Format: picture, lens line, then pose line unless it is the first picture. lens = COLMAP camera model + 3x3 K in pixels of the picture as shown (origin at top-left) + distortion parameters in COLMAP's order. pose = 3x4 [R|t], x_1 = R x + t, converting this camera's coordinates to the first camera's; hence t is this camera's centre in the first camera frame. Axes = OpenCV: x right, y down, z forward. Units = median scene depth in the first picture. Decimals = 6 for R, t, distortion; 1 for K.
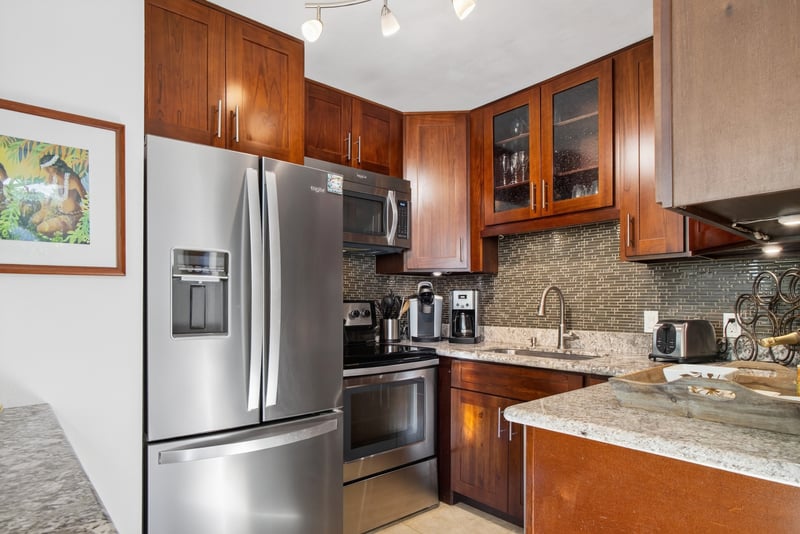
lens RADIAL K [[452.2, 0, 398.9], [0, 452.2, 302.3], [0, 0, 1]] dist [-0.004192, -0.000236]
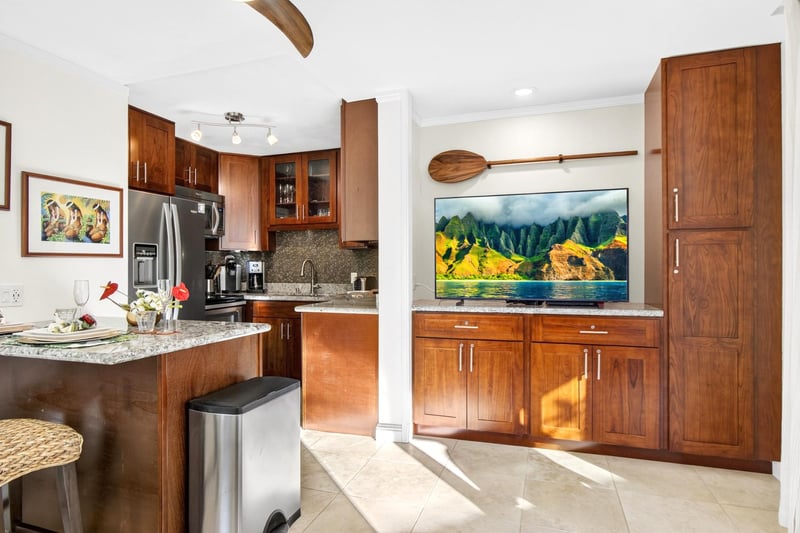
lens RADIAL K [[456.0, 0, 399.3], [0, 456.0, 263.4], [0, 0, 1]] dist [-0.002677, 0.001247]
pose [[0.856080, 0.002041, 0.516839, -0.294858], [0.002489, 0.999964, -0.008071, -0.005211], [-0.516838, 0.008196, 0.856044, -0.768604]]
